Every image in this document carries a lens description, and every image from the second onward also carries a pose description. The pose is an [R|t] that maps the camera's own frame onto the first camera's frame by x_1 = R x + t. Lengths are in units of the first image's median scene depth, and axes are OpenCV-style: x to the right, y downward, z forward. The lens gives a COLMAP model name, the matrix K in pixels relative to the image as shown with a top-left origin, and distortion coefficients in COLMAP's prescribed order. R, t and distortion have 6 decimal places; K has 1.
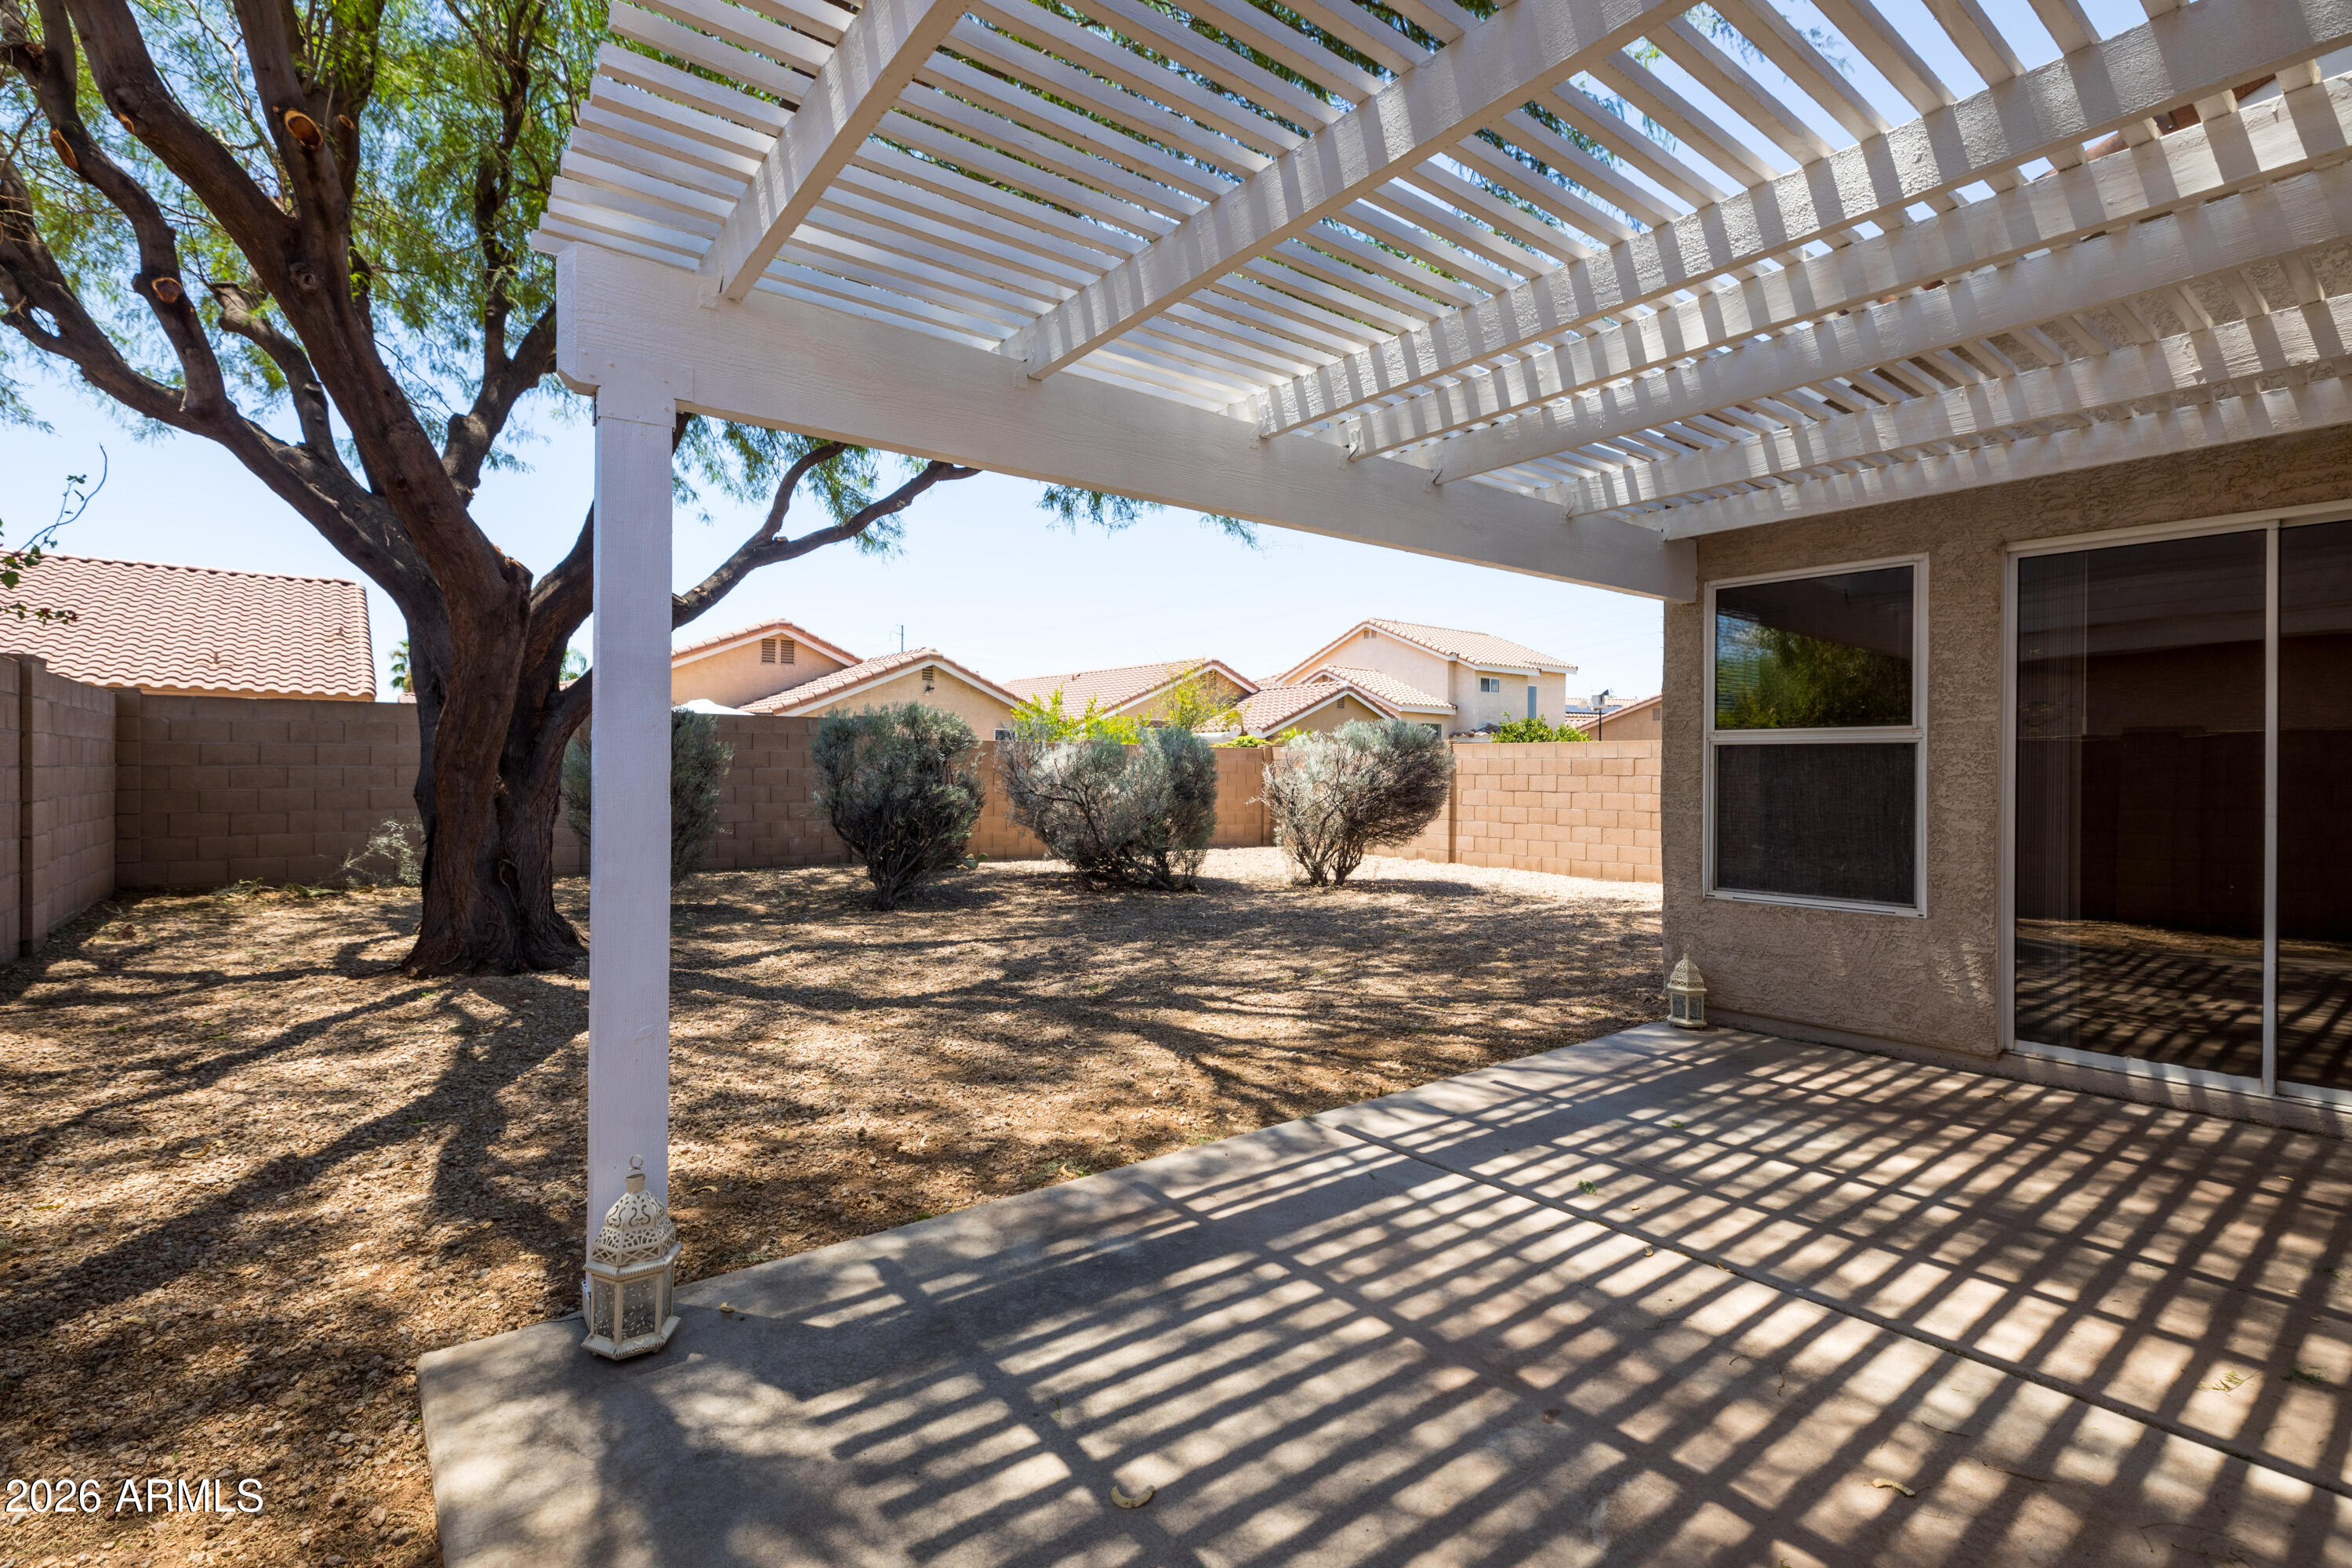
lens RADIAL K [[1088.9, 0, 1177.6], [0, 1088.9, 774.2], [0, 0, 1]] dist [0.002238, 0.000139]
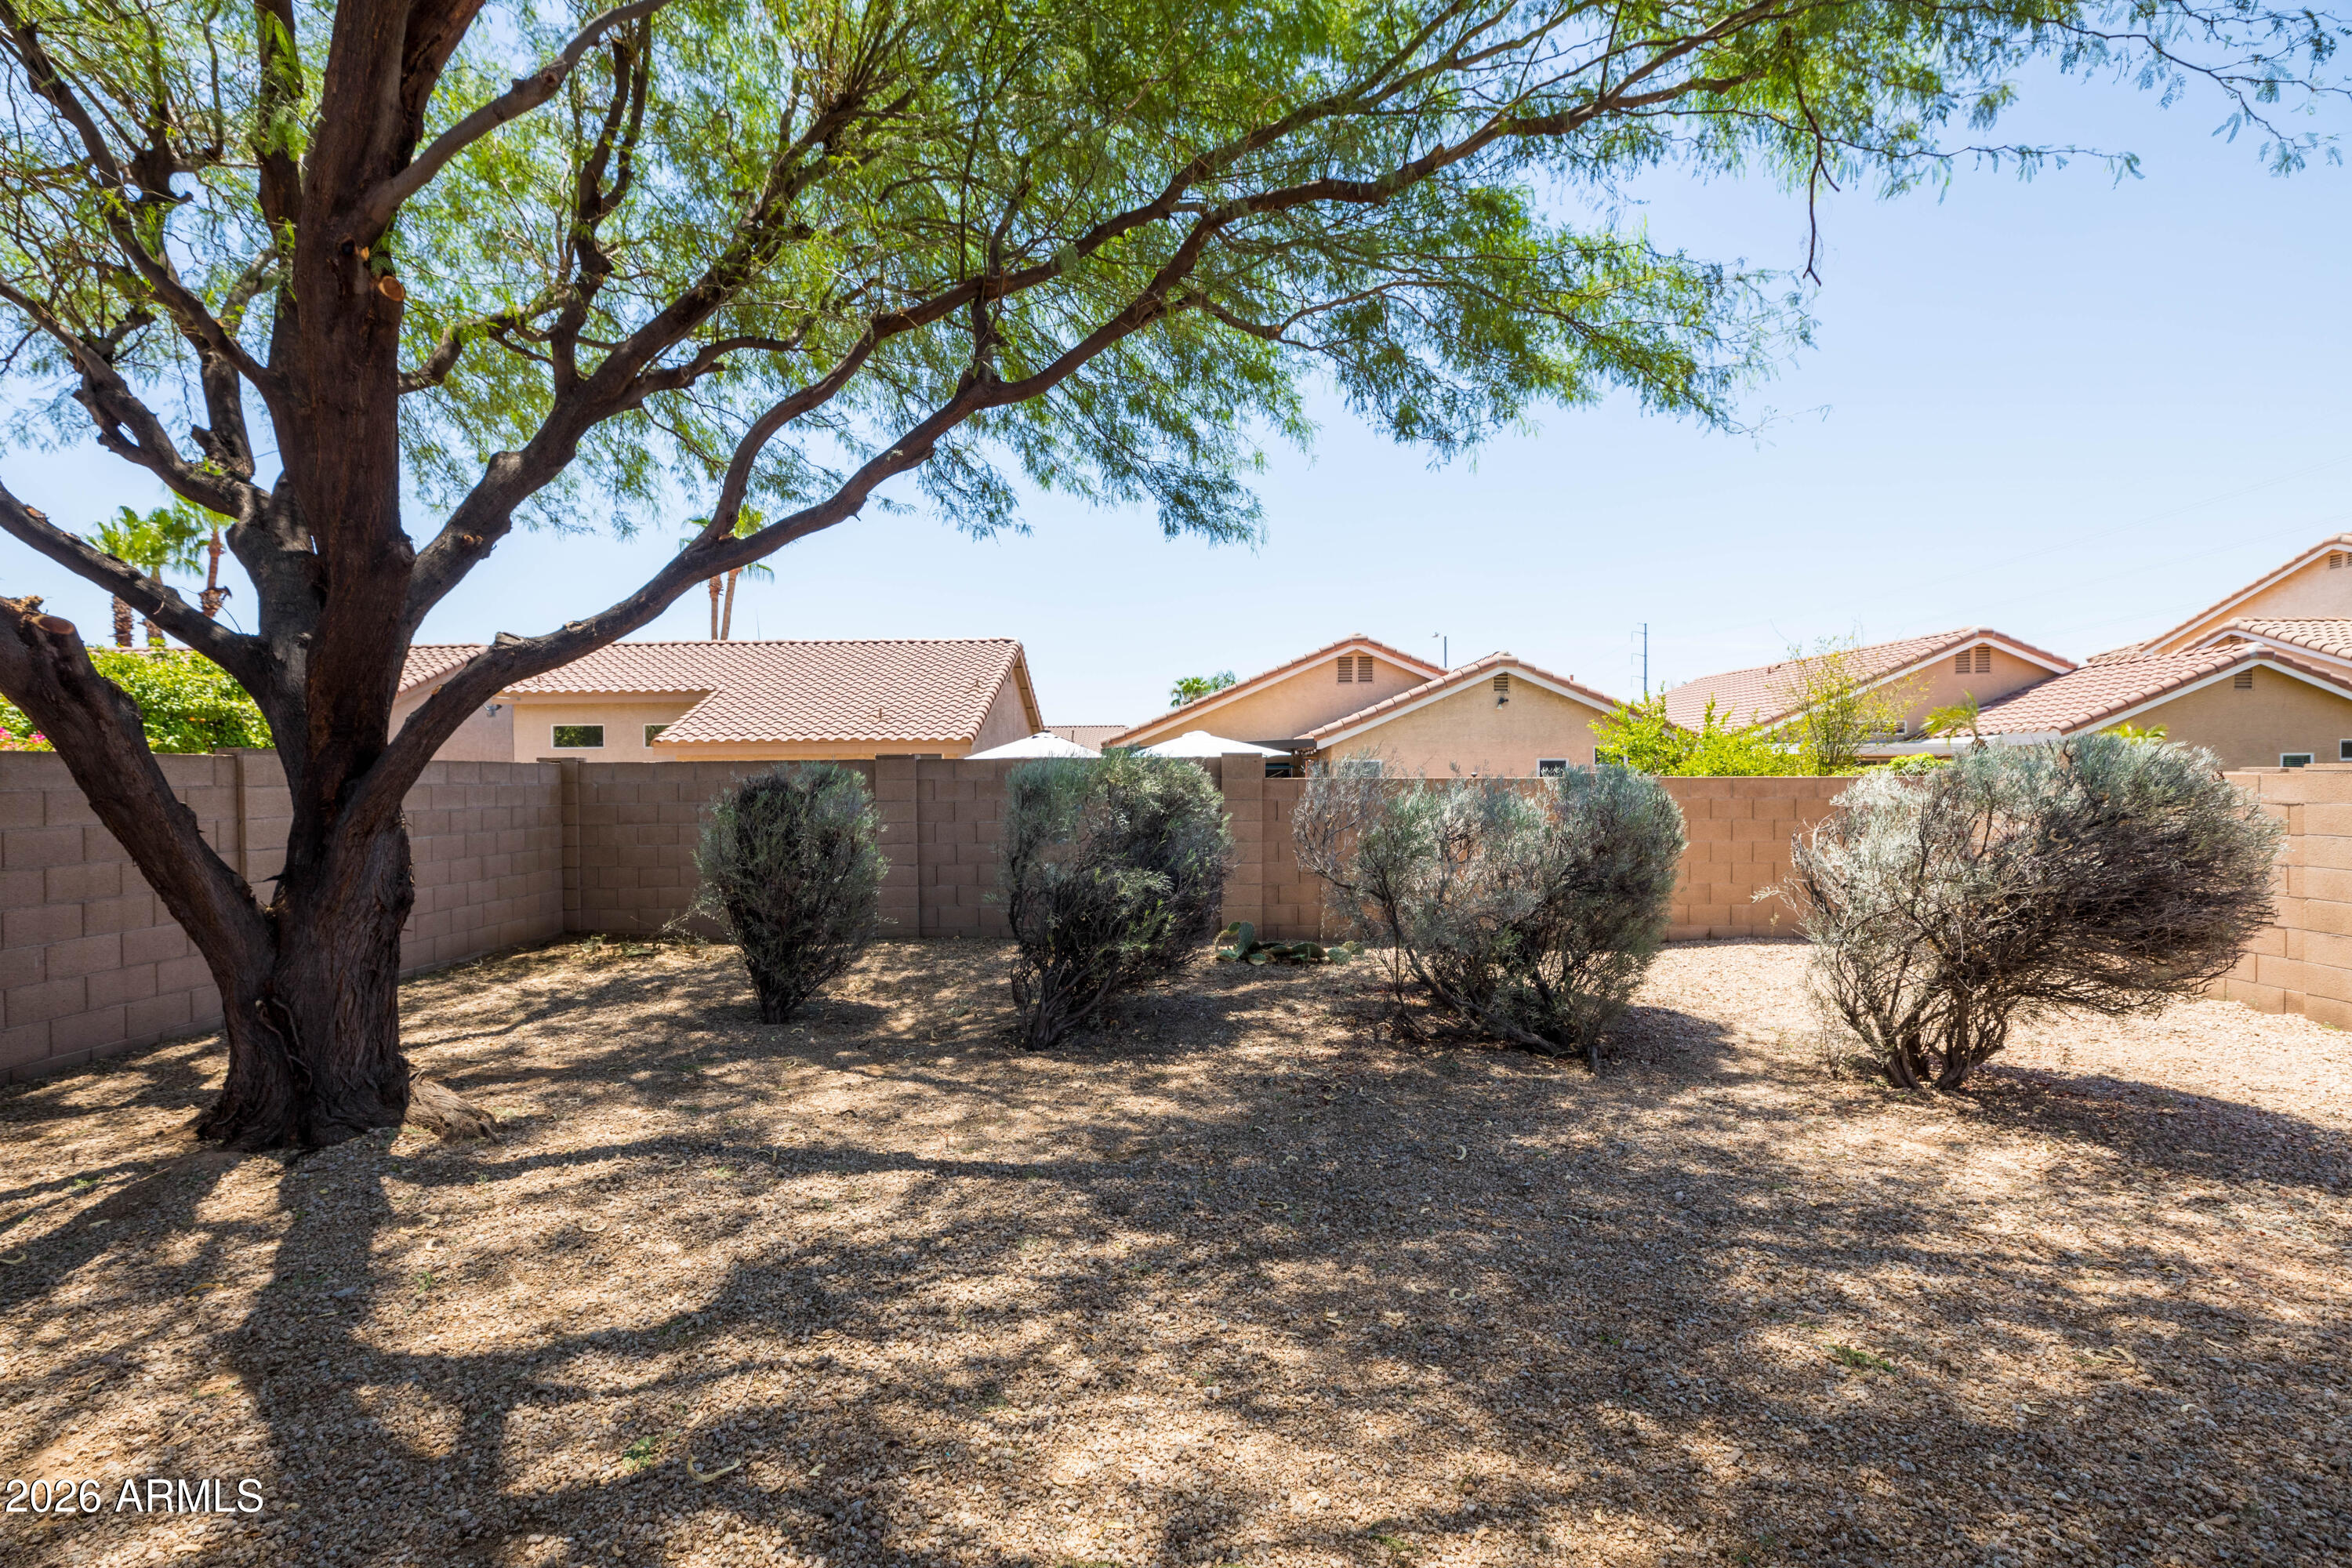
lens RADIAL K [[1068.8, 0, 1172.6], [0, 1068.8, 778.0], [0, 0, 1]] dist [0.004807, 0.000336]
pose [[0.771477, -0.012064, -0.636142, 0.614697], [0.010399, 0.999926, -0.006352, -0.114026], [0.636172, -0.001715, 0.771545, 1.389655]]
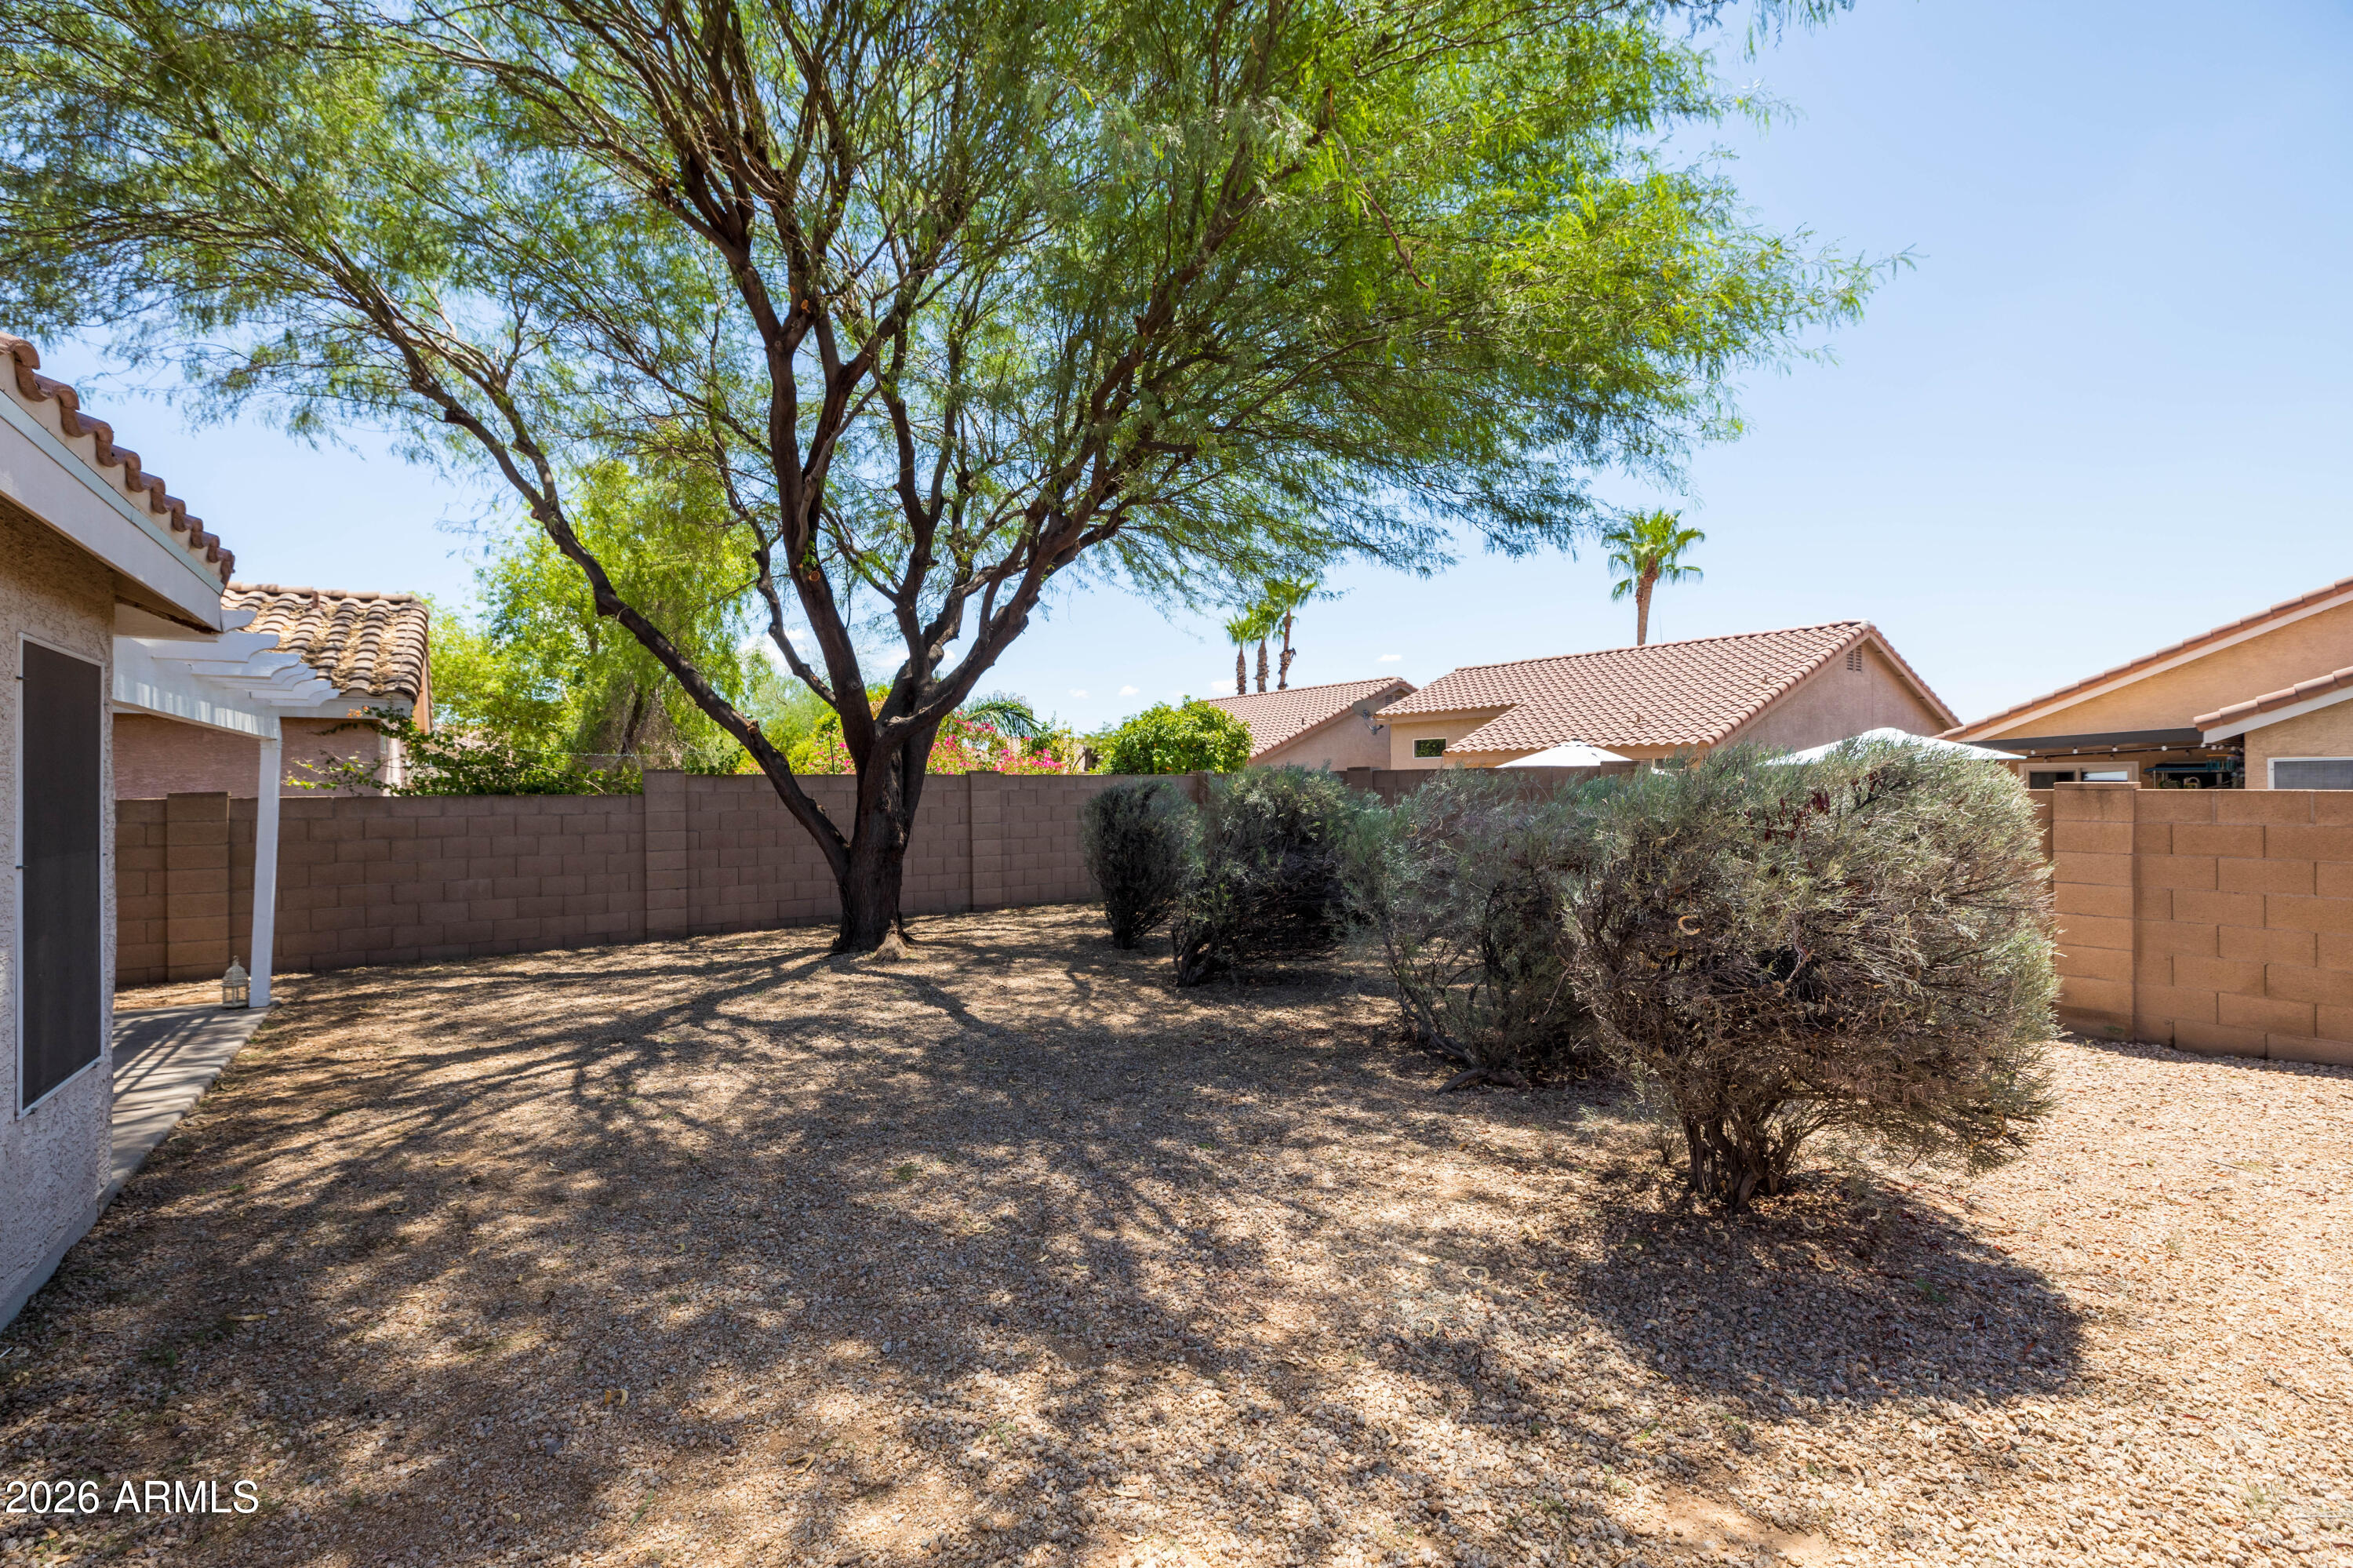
lens RADIAL K [[1069.3, 0, 1173.1], [0, 1069.3, 778.0], [0, 0, 1]] dist [0.004807, 0.000336]
pose [[-0.073773, -0.012431, -0.997198, 1.745287], [0.003237, 0.999914, -0.012705, -0.126674], [0.997270, -0.004165, -0.073726, 2.746891]]
